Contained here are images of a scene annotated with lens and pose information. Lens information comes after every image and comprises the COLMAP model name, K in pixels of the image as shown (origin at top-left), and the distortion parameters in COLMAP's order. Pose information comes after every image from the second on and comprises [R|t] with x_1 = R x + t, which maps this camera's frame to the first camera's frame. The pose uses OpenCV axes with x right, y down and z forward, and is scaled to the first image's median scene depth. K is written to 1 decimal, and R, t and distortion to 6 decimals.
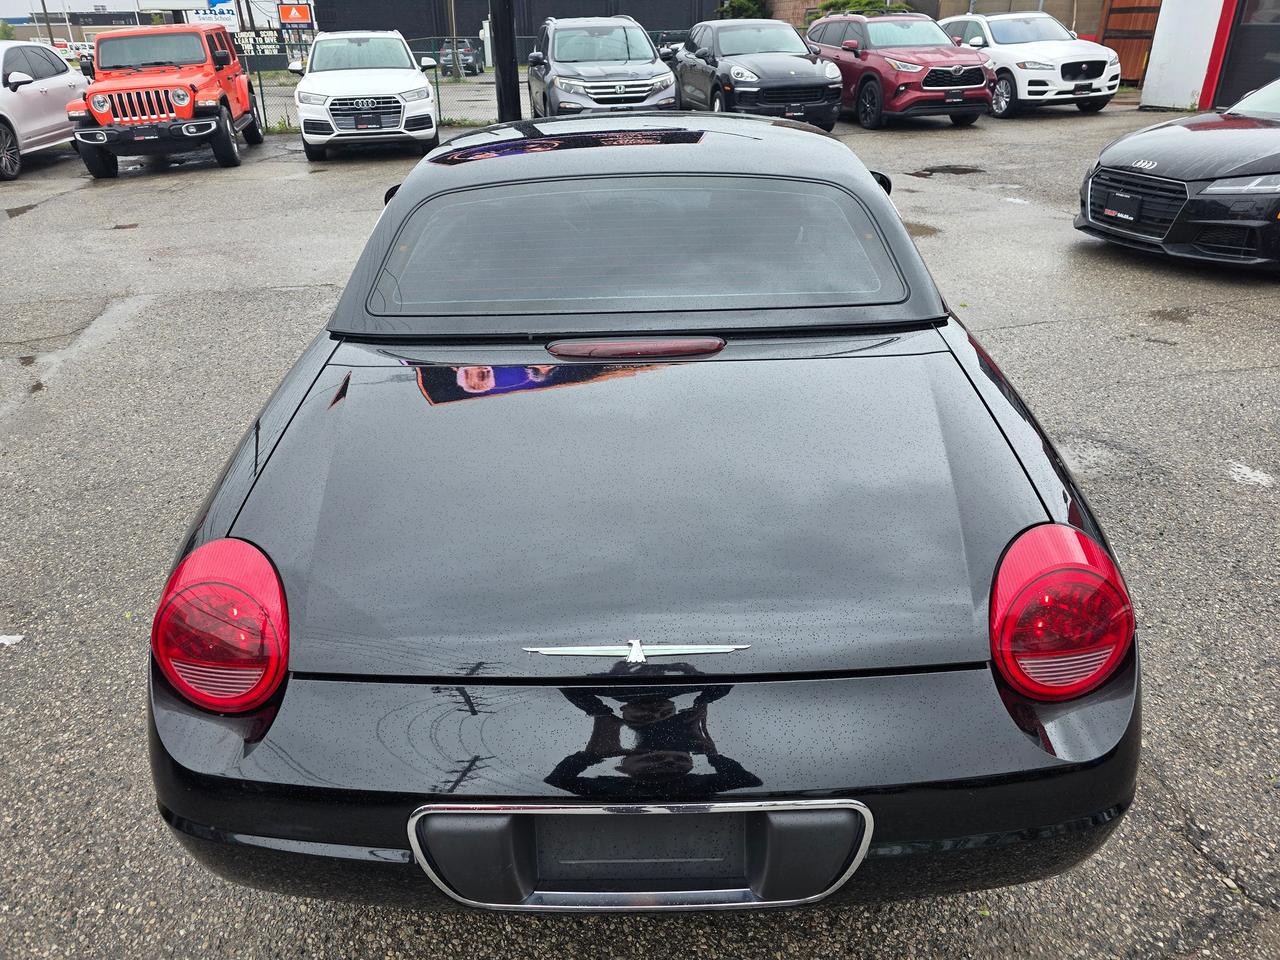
lens RADIAL K [[859.0, 0, 630.1], [0, 859.0, 476.1], [0, 0, 1]] dist [0.050093, -0.047397]
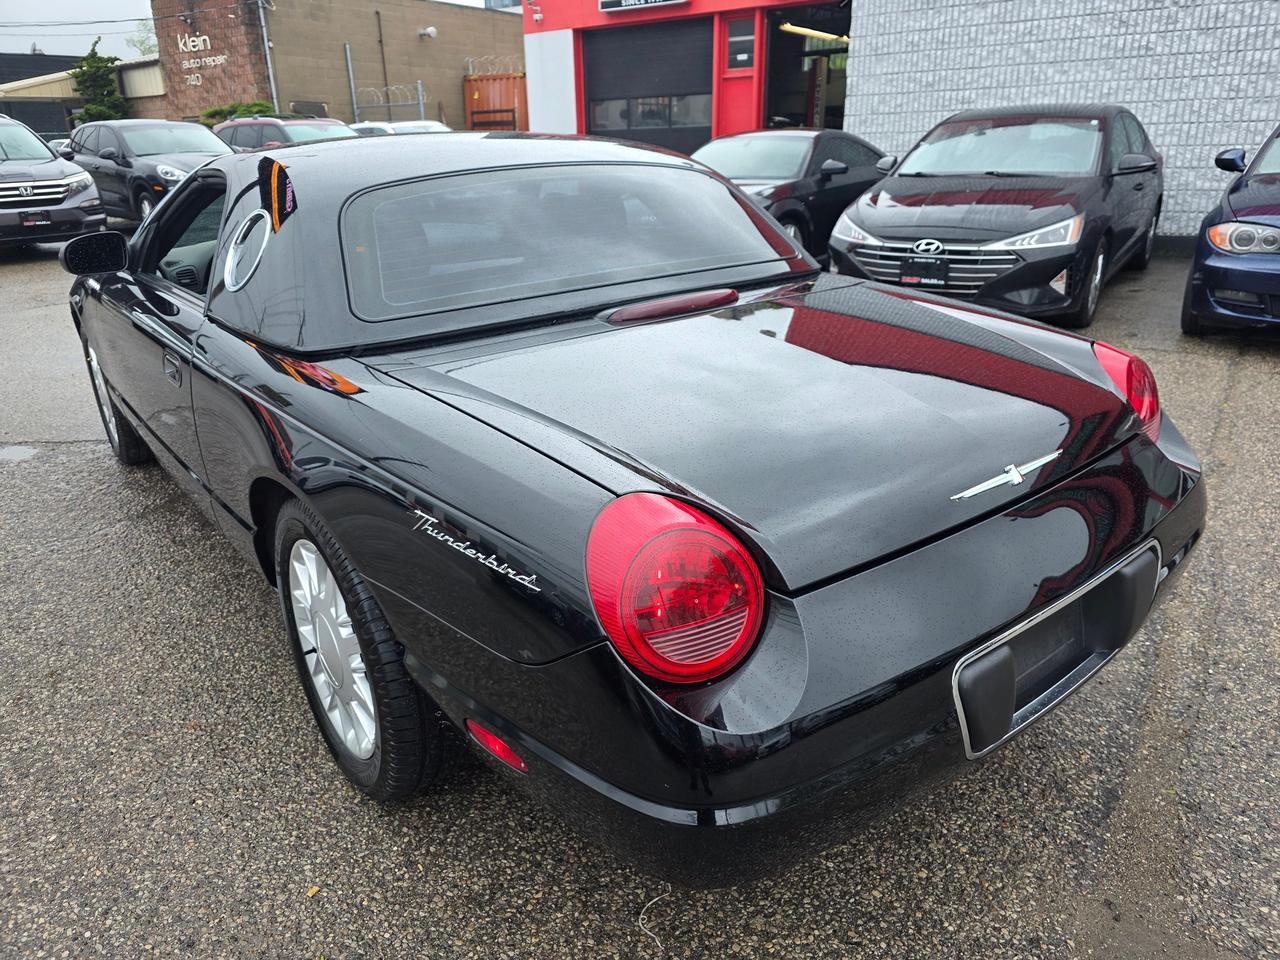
lens RADIAL K [[859.0, 0, 642.6], [0, 859.0, 487.0], [0, 0, 1]] dist [0.050093, -0.047397]
pose [[0.776830, -0.231177, 0.585741, -0.107405], [0.291400, 0.956559, -0.008935, 0.008762], [-0.558231, 0.177626, 0.810449, 0.035221]]
